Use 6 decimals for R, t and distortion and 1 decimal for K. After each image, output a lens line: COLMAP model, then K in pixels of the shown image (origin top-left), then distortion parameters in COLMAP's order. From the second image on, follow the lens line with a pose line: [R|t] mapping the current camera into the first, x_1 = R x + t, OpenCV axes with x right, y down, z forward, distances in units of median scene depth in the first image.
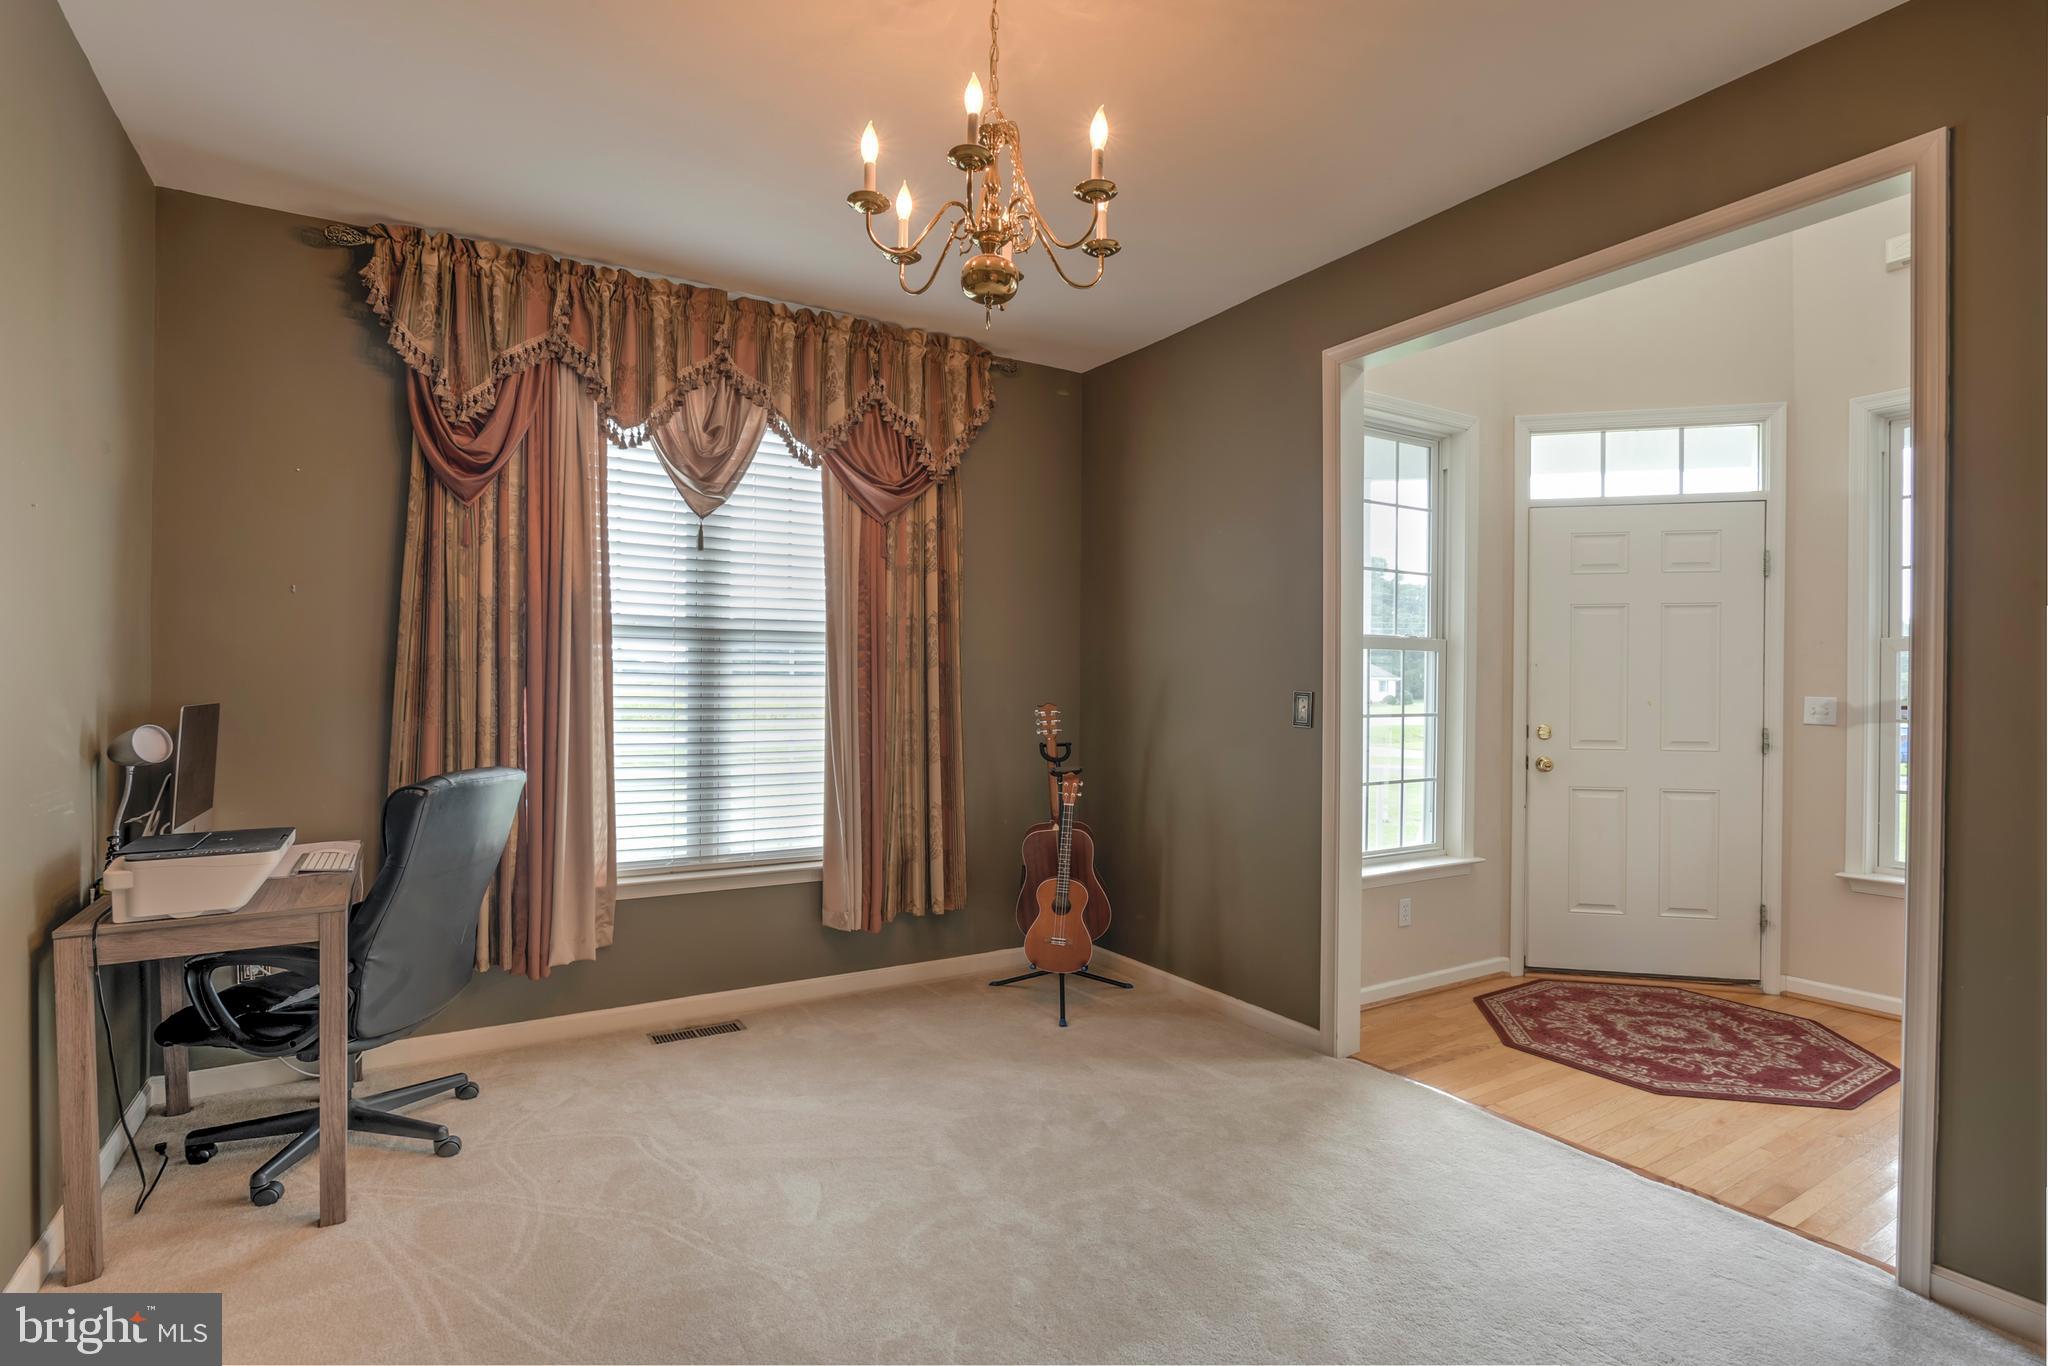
lens RADIAL K [[1005.6, 0, 1028.8], [0, 1005.6, 699.4], [0, 0, 1]] dist [-0.018296, 0.000590]
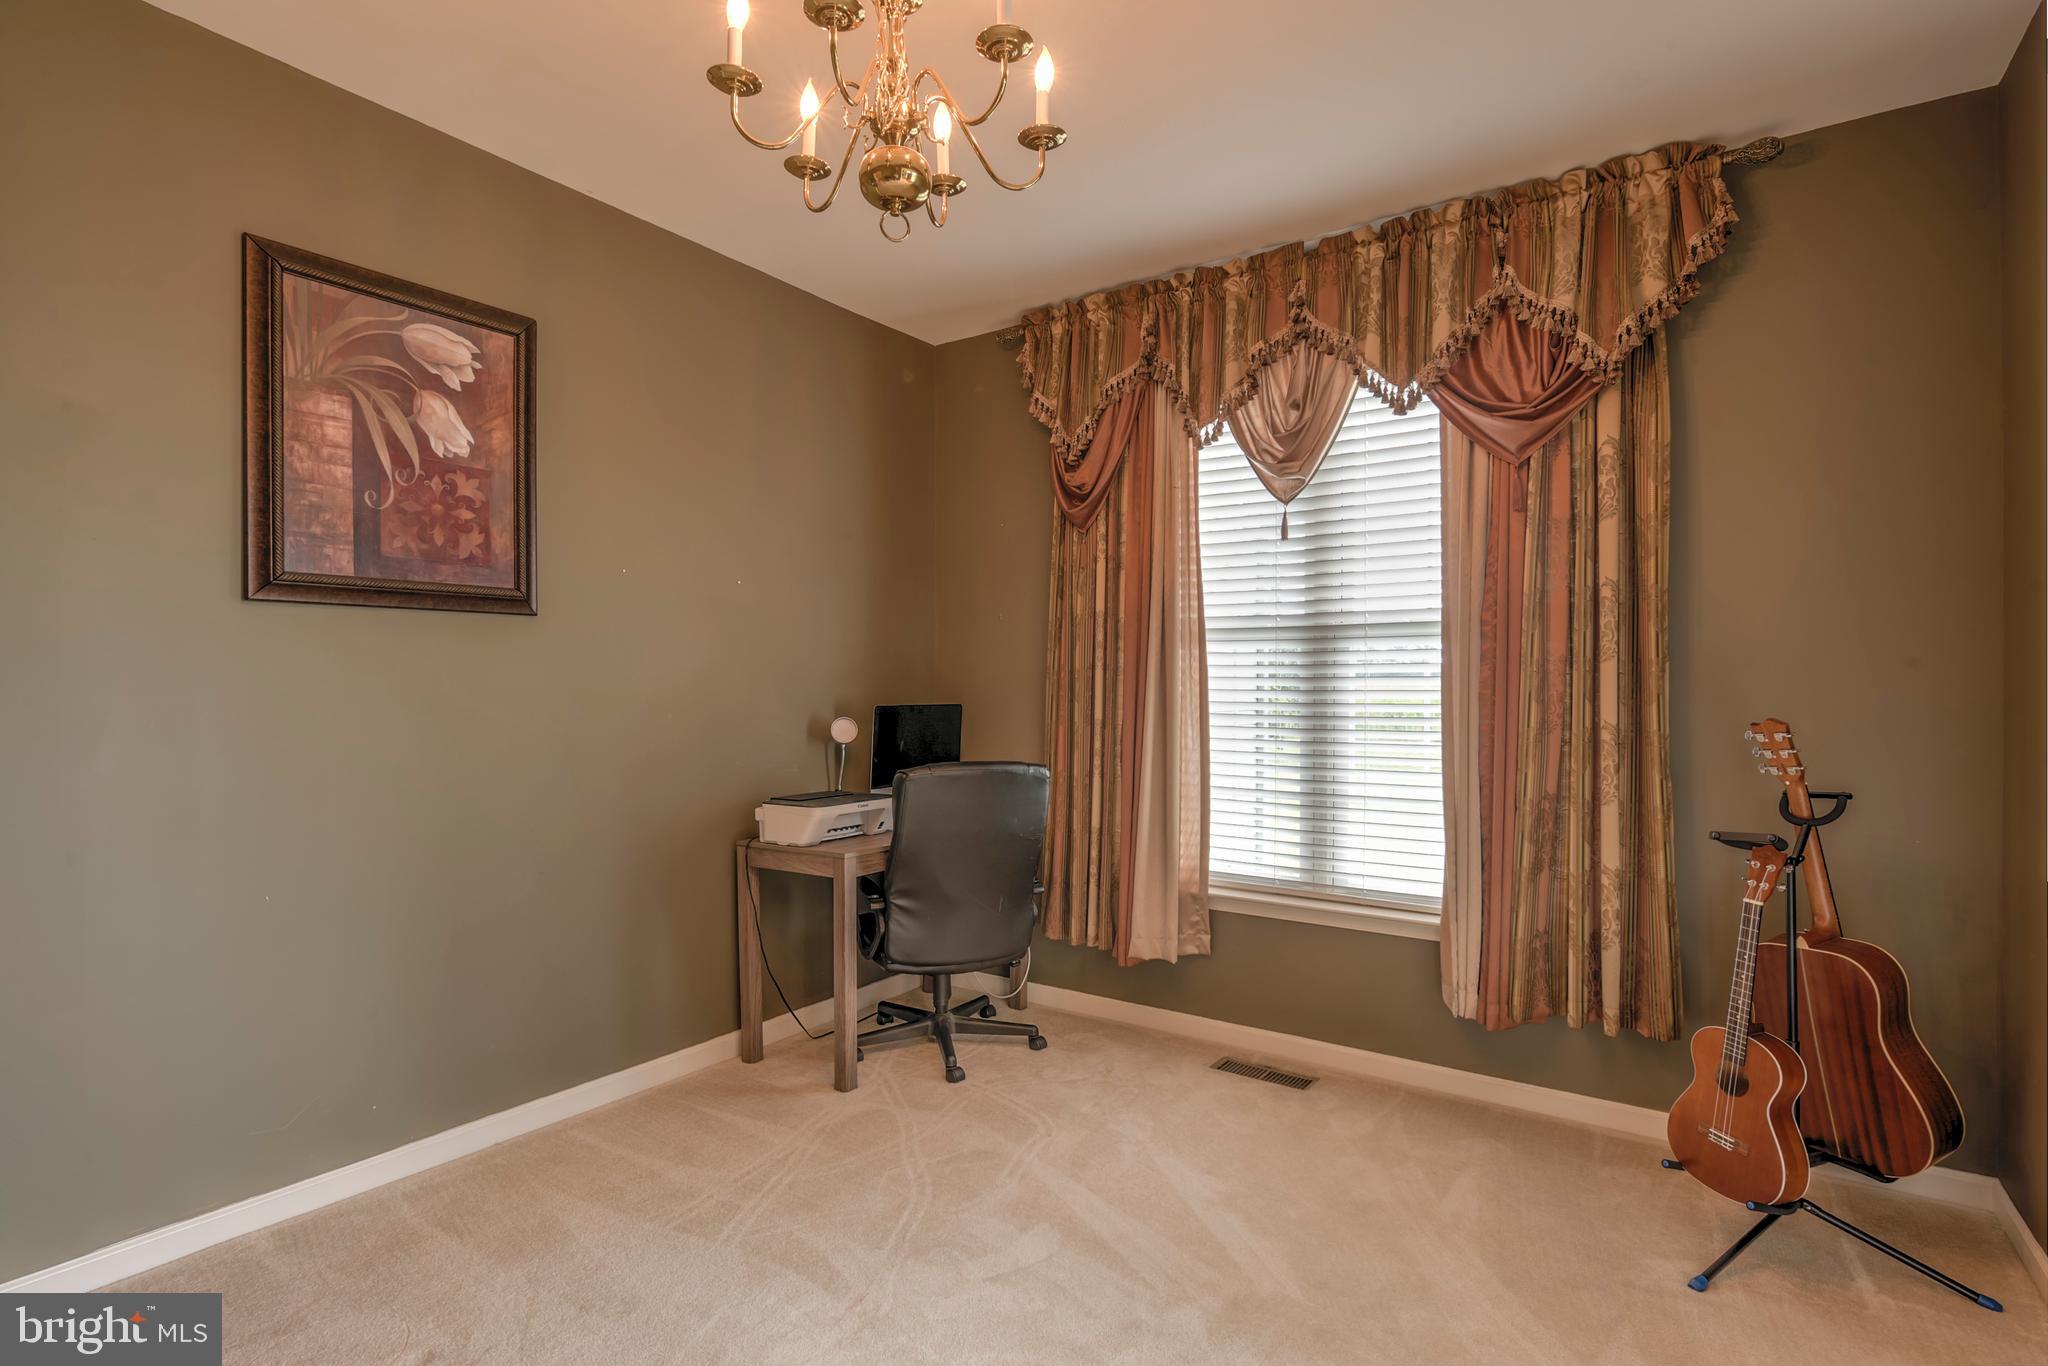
lens RADIAL K [[1011.4, 0, 1028.2], [0, 1011.4, 690.3], [0, 0, 1]] dist [-0.016263, -0.000261]
pose [[0.389940, -0.002107, -0.920838, 0.414415], [-0.010189, 0.999926, -0.006602, -0.005392], [0.920784, 0.011957, 0.389890, 0.434201]]
